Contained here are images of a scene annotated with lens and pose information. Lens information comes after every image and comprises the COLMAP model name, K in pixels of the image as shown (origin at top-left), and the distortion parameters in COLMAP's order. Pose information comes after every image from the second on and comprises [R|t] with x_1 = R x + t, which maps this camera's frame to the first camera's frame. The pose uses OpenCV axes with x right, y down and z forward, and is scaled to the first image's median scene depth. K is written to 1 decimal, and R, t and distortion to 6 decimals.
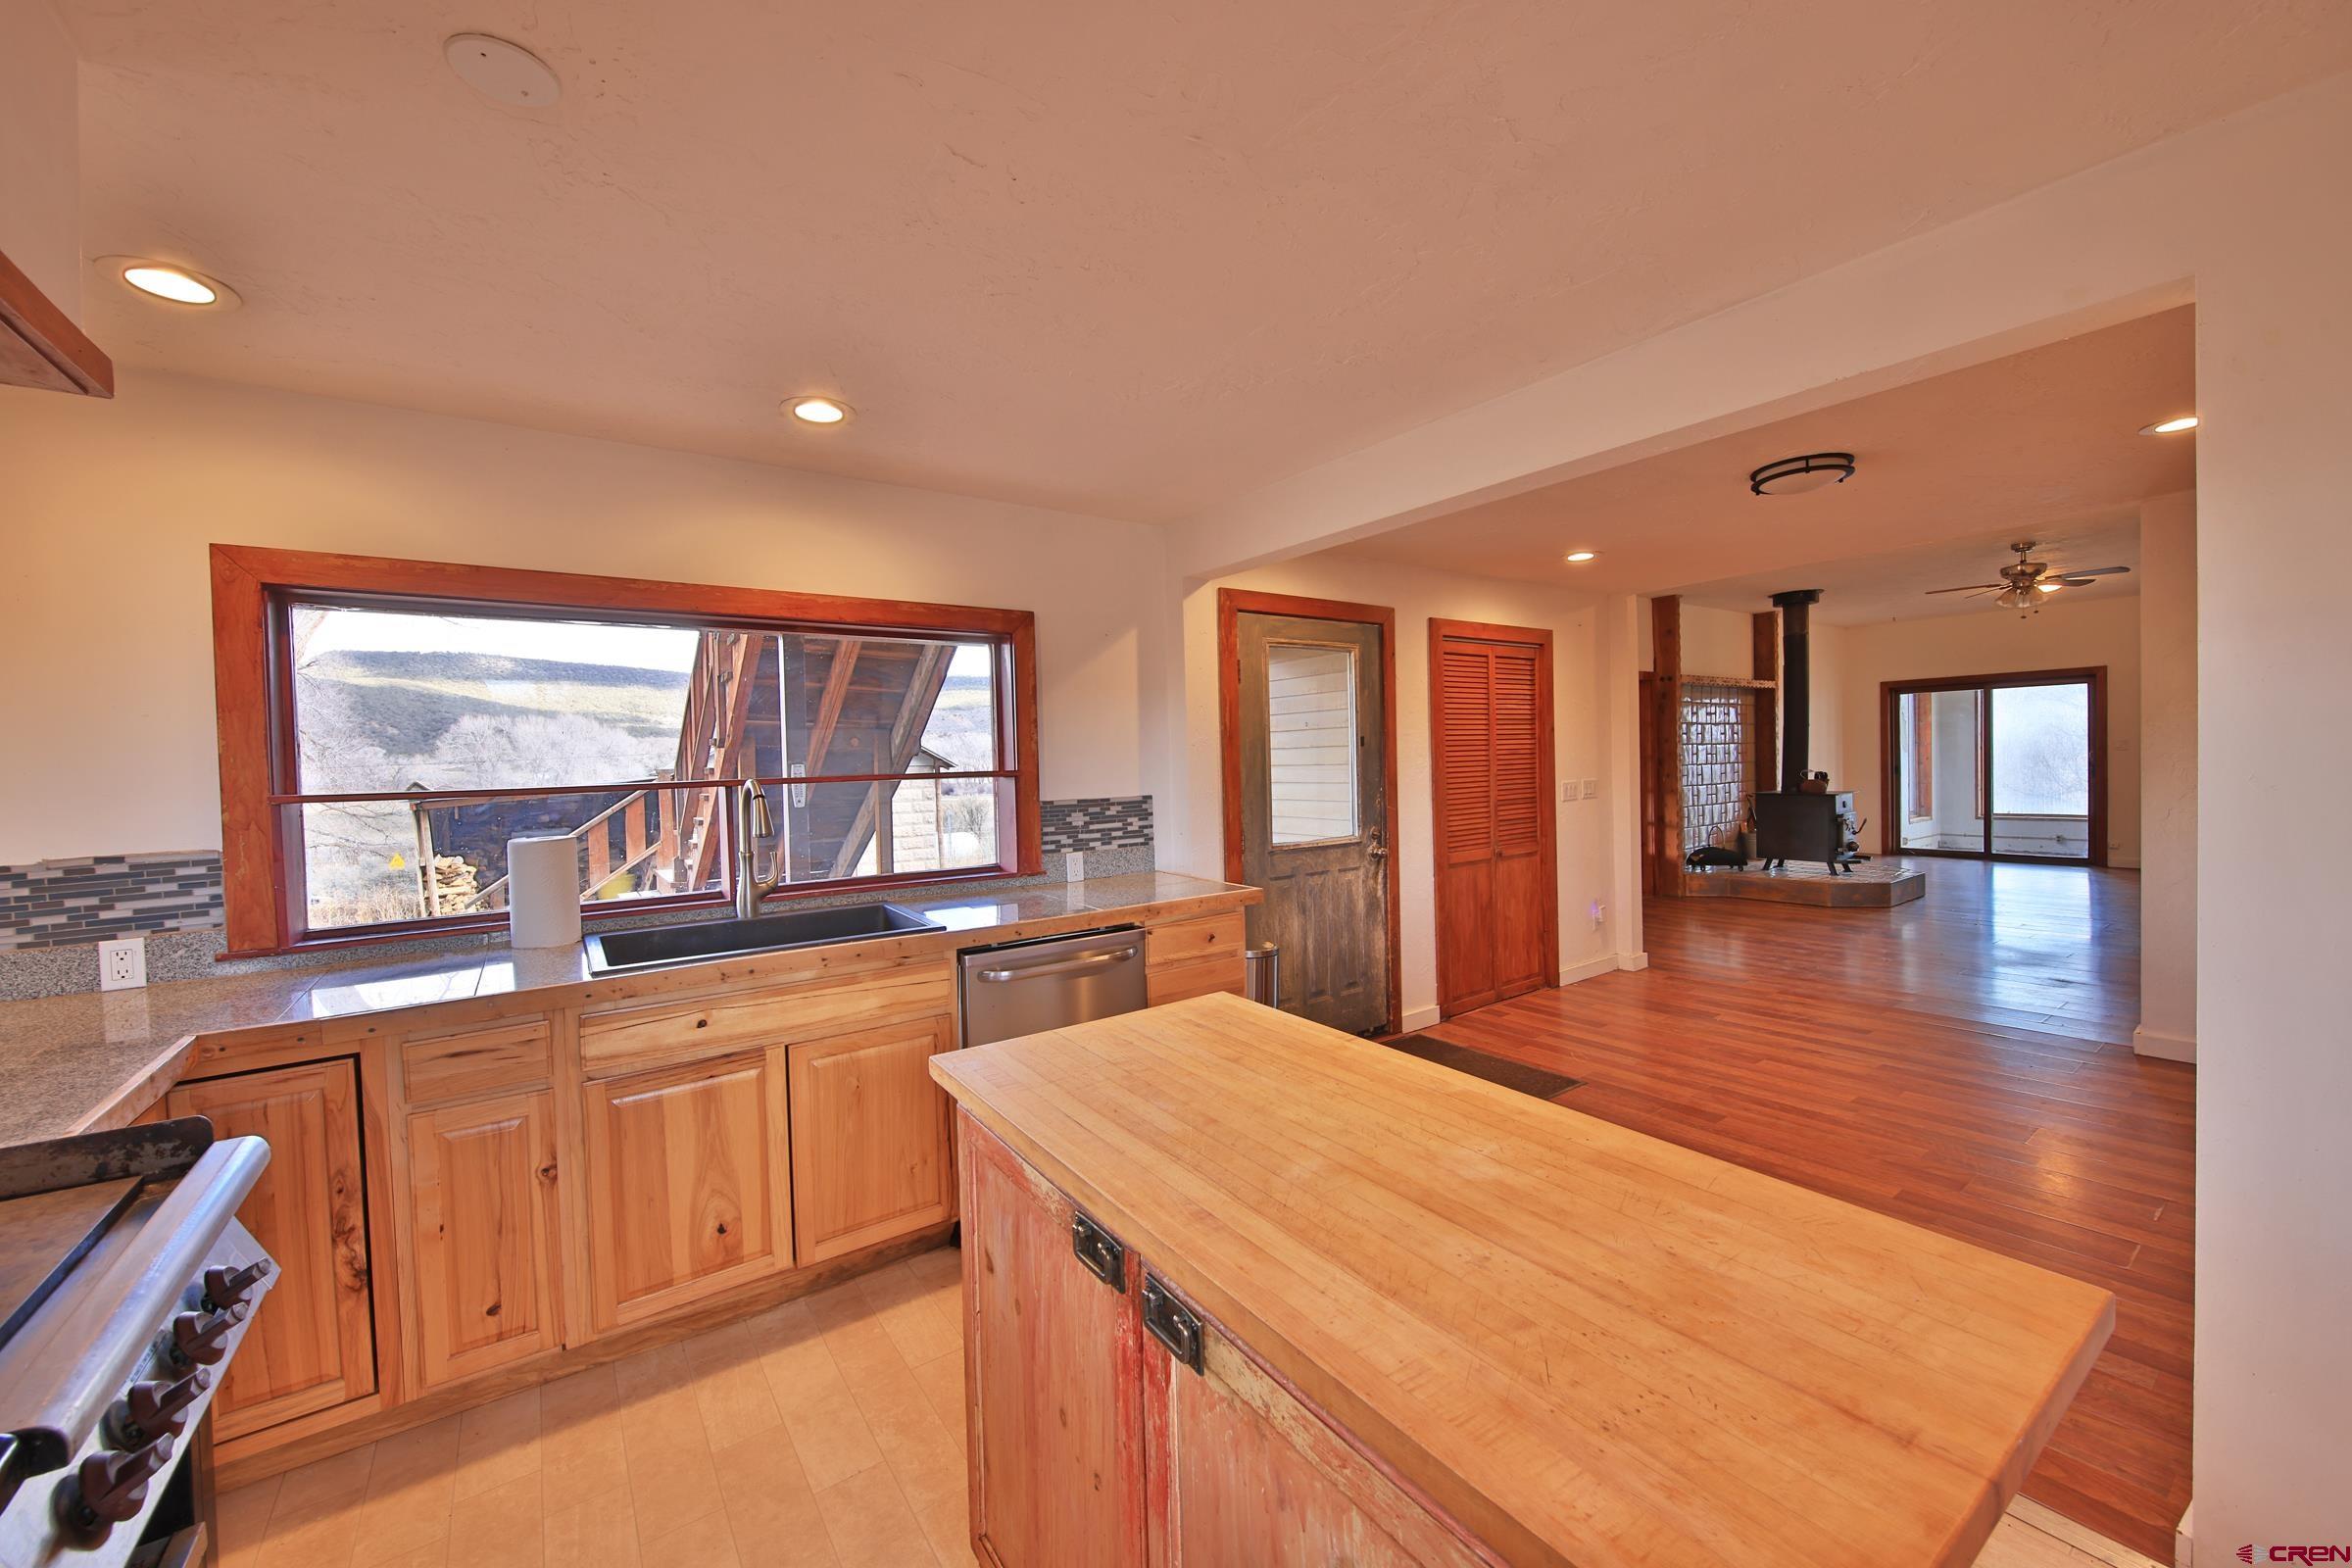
lens RADIAL K [[917.5, 0, 1163.5], [0, 917.5, 781.8], [0, 0, 1]] dist [-0.000440, -0.000276]
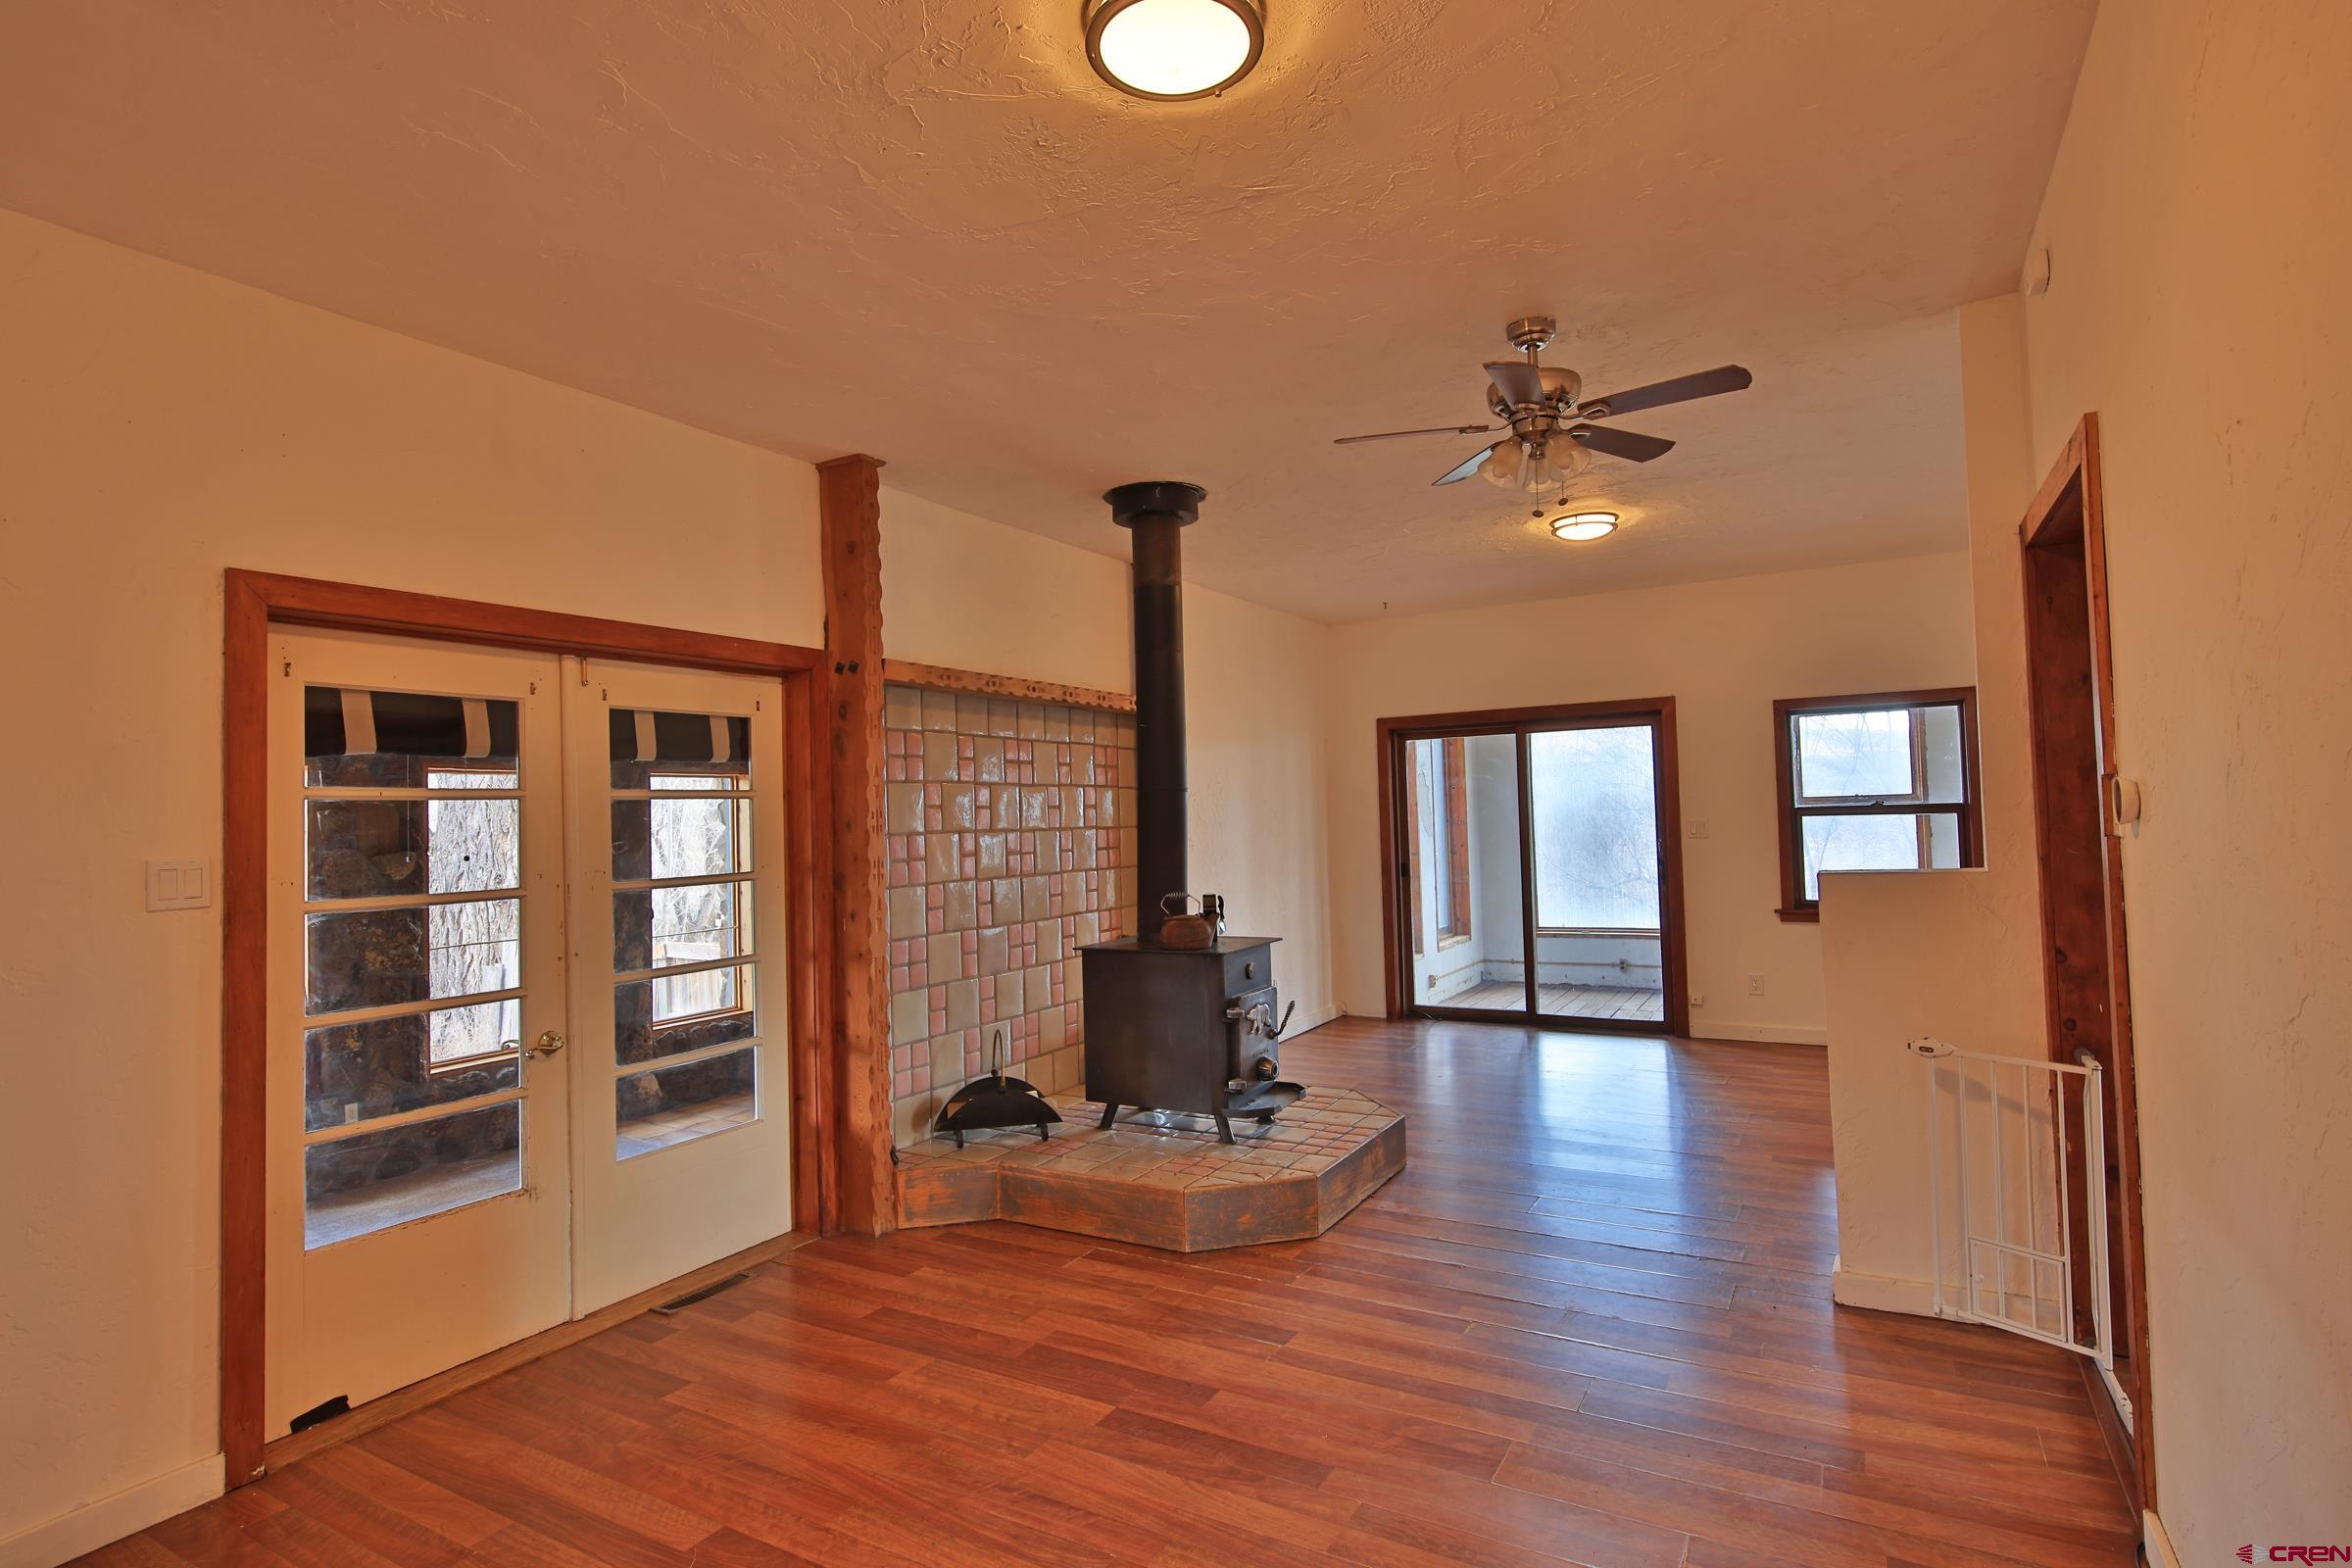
lens RADIAL K [[1209.2, 0, 1176.5], [0, 1209.2, 790.6], [0, 0, 1]] dist [-0.001945, -0.000360]
pose [[0.911182, 0.008164, 0.411924, 0.402638], [0.015785, 0.998378, -0.054703, -0.026035], [-0.411702, 0.056346, 0.909575, 0.413749]]
